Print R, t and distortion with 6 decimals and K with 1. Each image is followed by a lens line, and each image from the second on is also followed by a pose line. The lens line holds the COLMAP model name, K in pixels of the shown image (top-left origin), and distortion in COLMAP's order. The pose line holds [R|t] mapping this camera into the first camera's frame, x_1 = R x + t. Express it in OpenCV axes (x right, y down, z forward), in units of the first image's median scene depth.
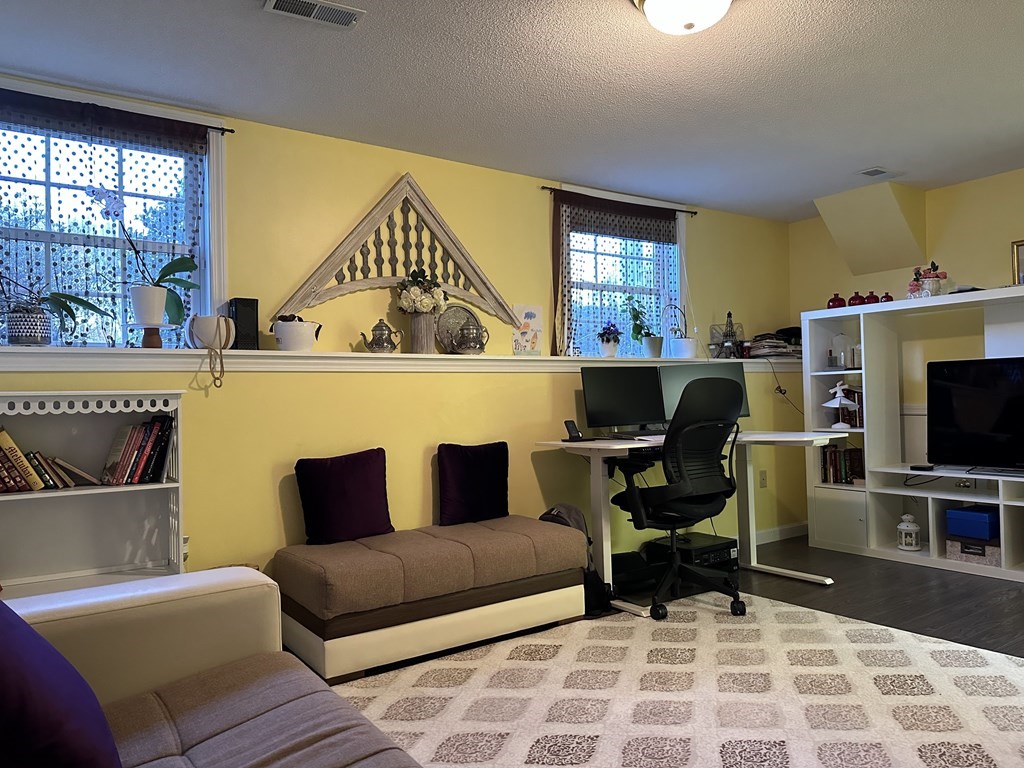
lens RADIAL K [[716.4, 0, 508.4], [0, 716.4, 390.4], [0, 0, 1]] dist [0.050869, -0.065628]
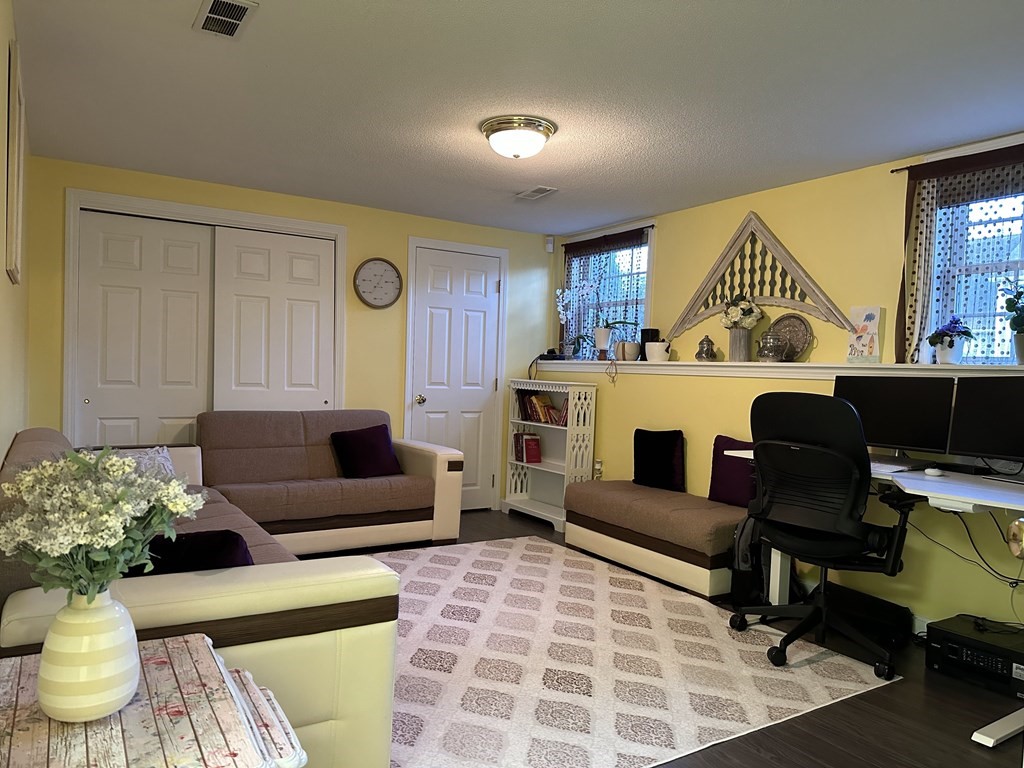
lens RADIAL K [[716.4, 0, 509.5], [0, 716.4, 388.0], [0, 0, 1]] dist [0.050869, -0.065628]
pose [[-0.035861, 0.049258, -0.998142, 1.133178], [-0.020240, 0.998544, 0.050005, -0.059405], [0.999152, 0.021995, -0.034811, 0.663029]]
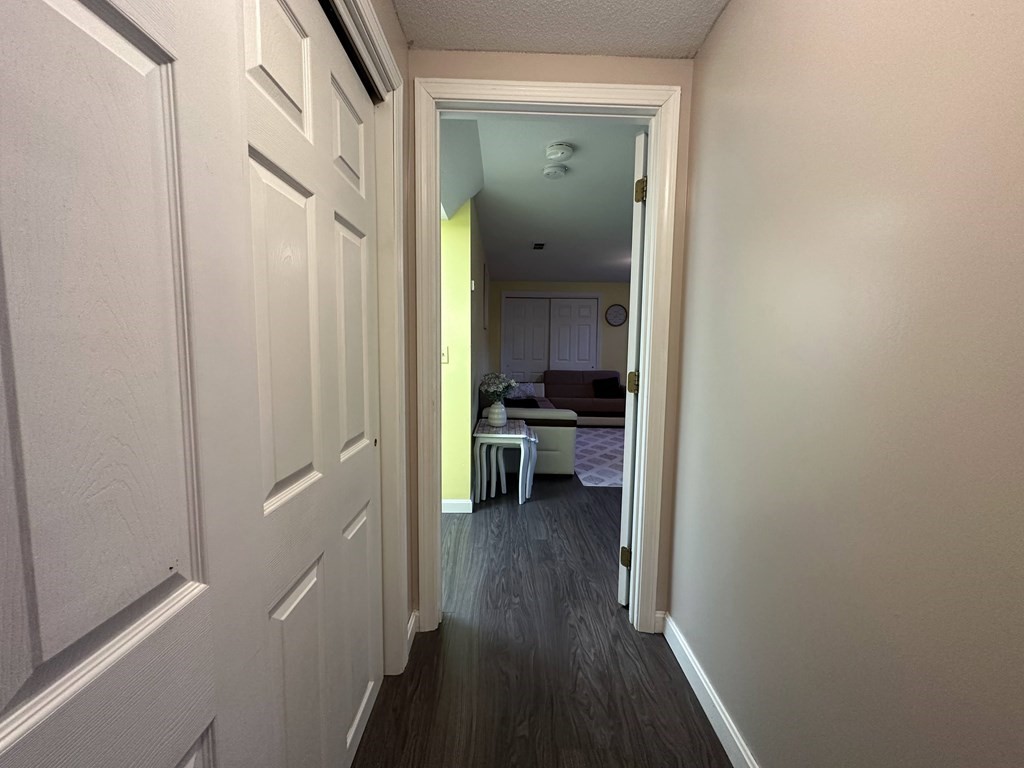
lens RADIAL K [[410.8, 0, 511.6], [0, 410.8, 383.9], [0, 0, 1]] dist [-0.007859, 0.001776]
pose [[-0.547745, 0.093043, -0.831456, 1.863465], [0.011355, 0.994532, 0.103811, -0.094803], [0.836569, 0.047421, -0.545806, 1.221911]]
